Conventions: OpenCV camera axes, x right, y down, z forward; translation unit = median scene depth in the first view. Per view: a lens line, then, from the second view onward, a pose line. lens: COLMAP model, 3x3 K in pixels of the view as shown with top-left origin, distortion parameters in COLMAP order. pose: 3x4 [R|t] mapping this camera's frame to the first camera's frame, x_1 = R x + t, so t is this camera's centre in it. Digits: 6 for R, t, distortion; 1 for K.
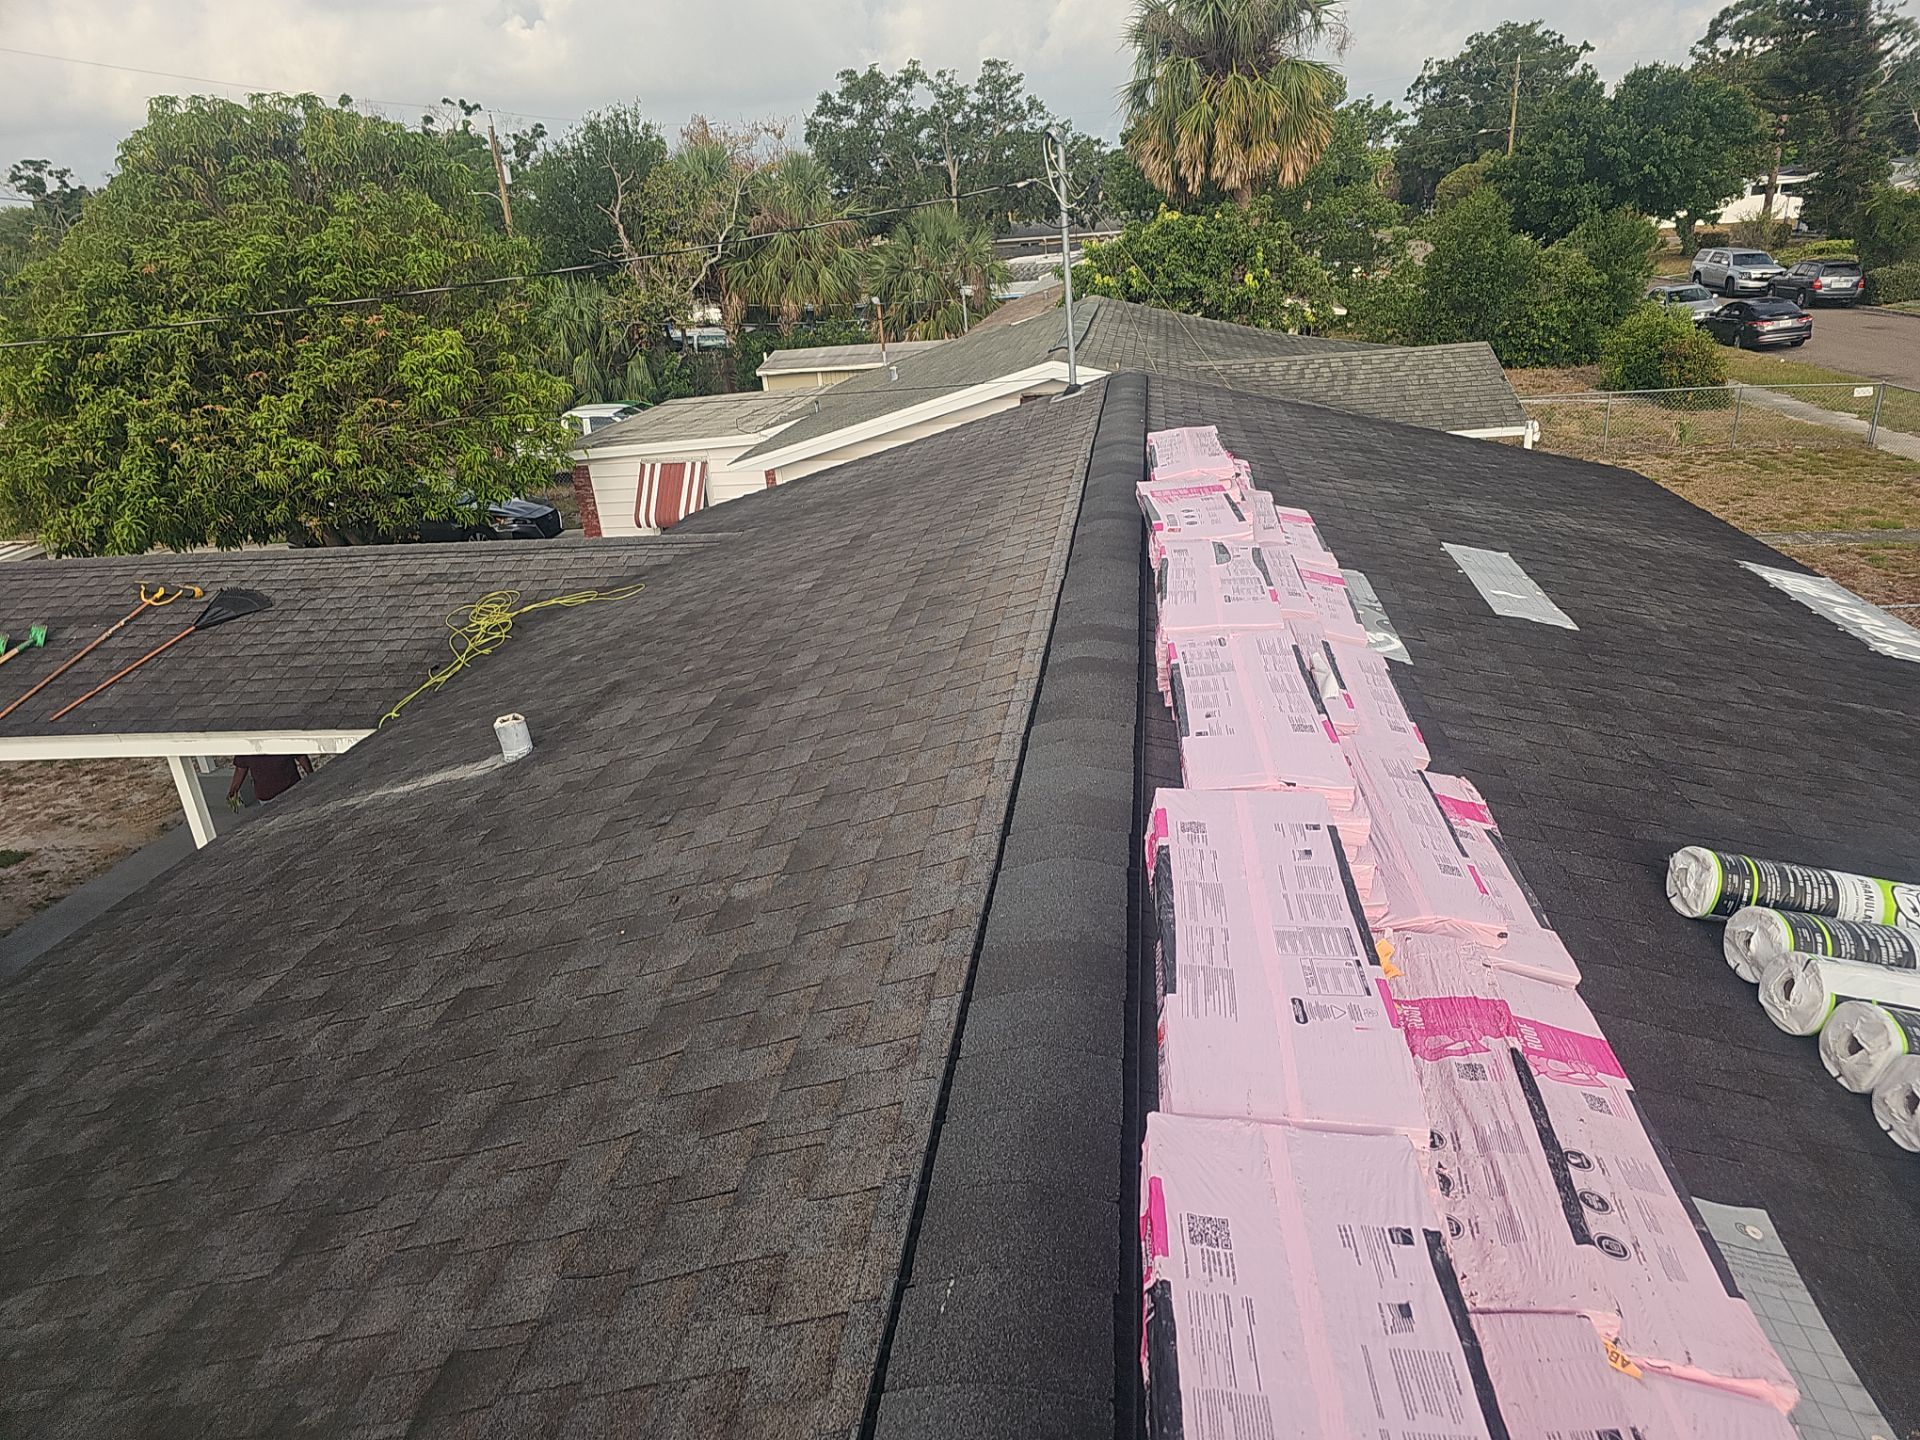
lens RADIAL K [[1275.7, 0, 971.9], [0, 1275.7, 719.9], [0, 0, 1]] dist [0.036105, -0.021284]
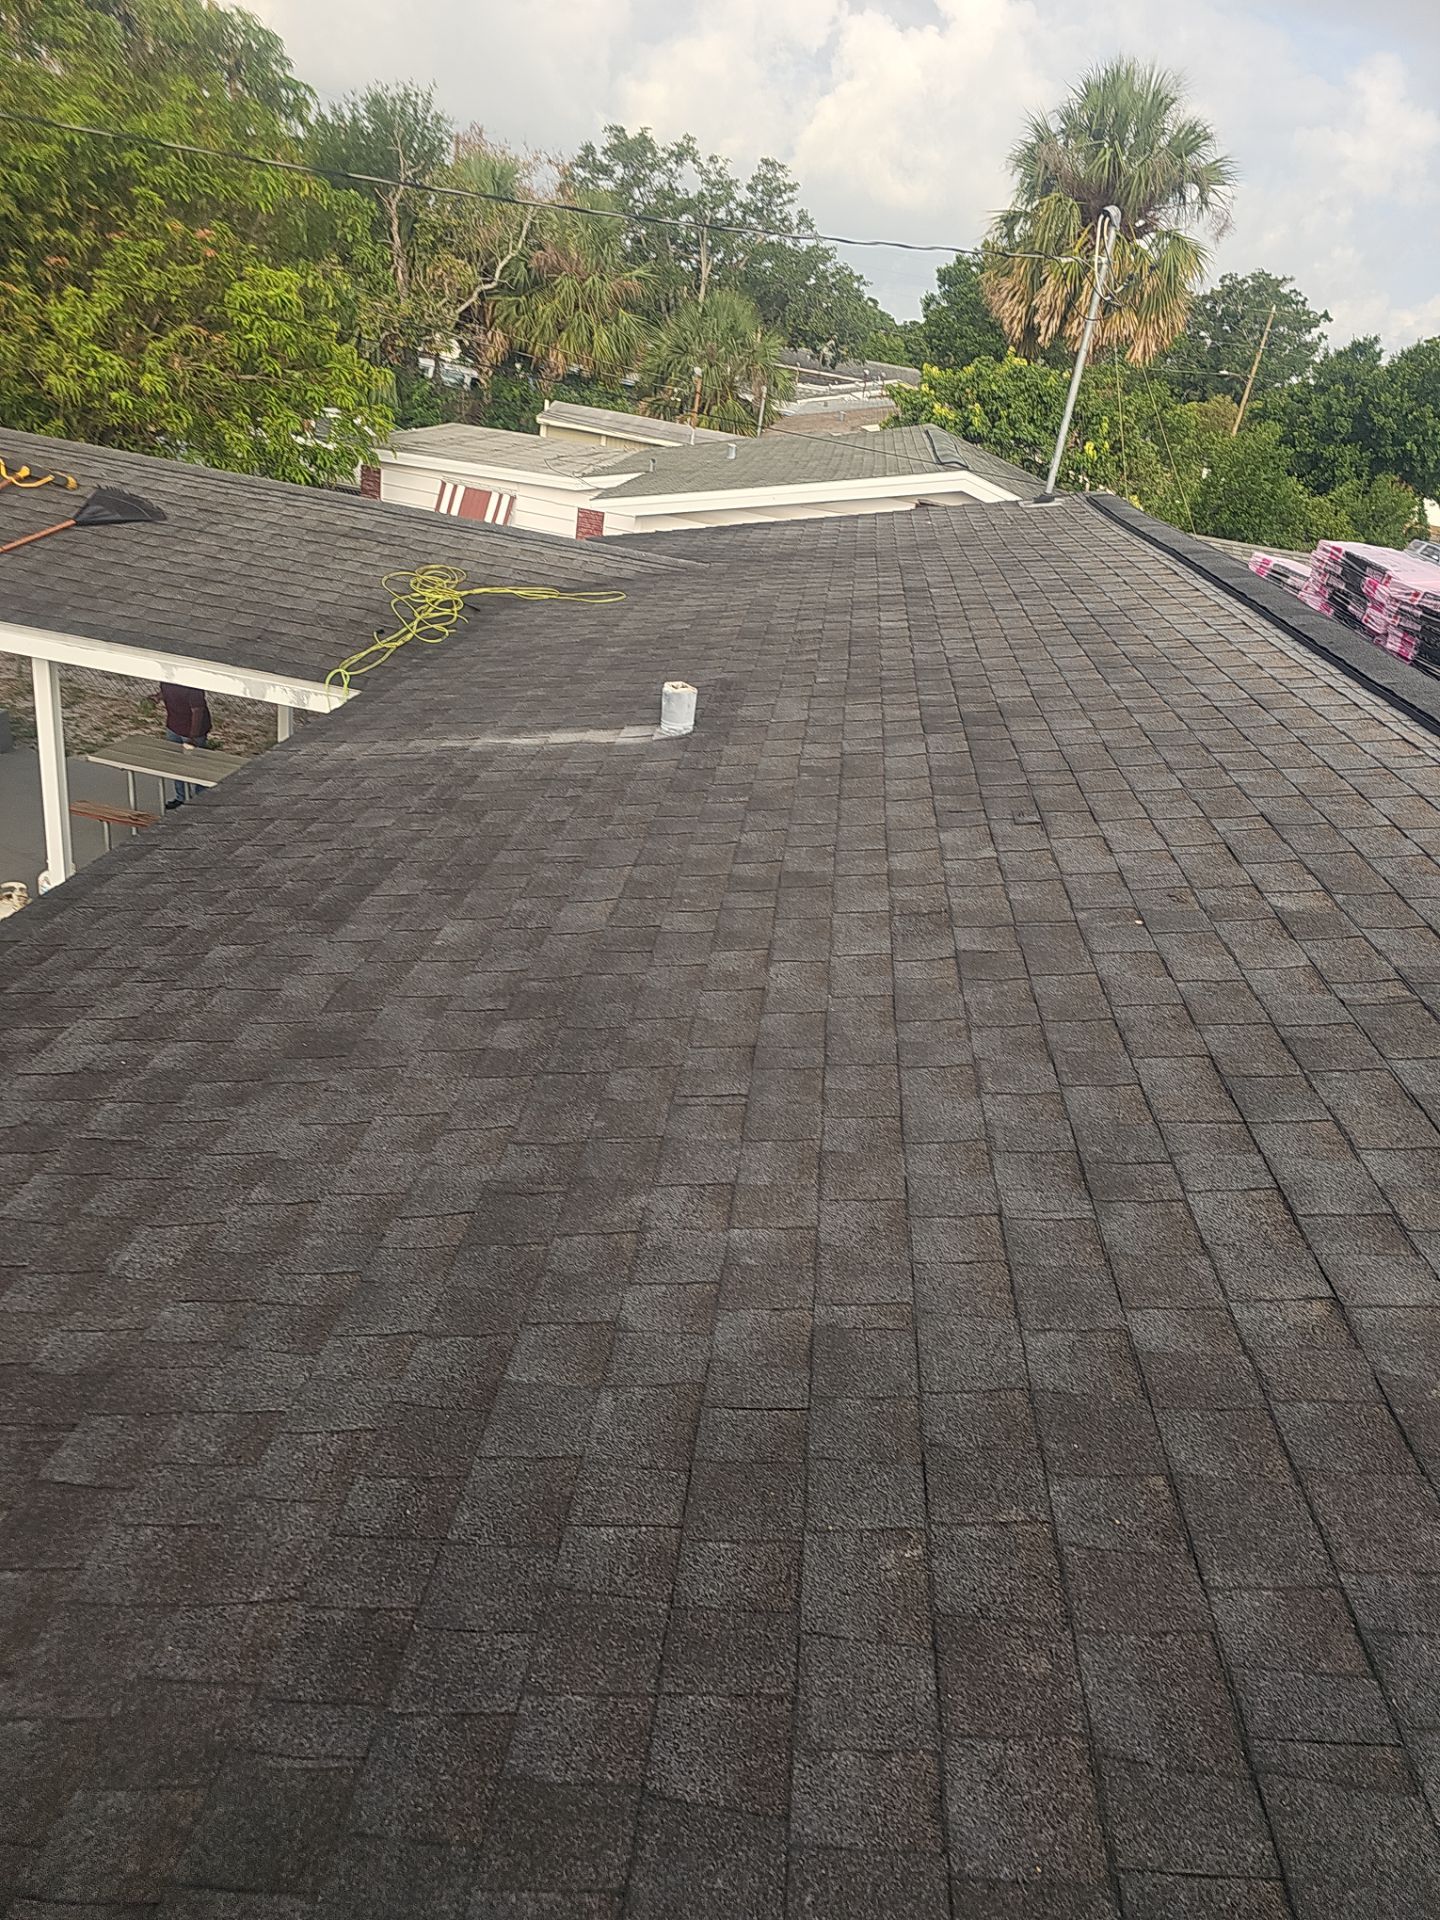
lens RADIAL K [[1275.7, 0, 717.3], [0, 1275.7, 971.0], [0, 0, 1]] dist [0.036105, -0.021284]
pose [[0.970345, 0.191798, 0.147120, -0.115175], [-0.203218, 0.976849, 0.066841, 0.033706], [-0.130894, -0.094756, 0.986858, 0.032461]]
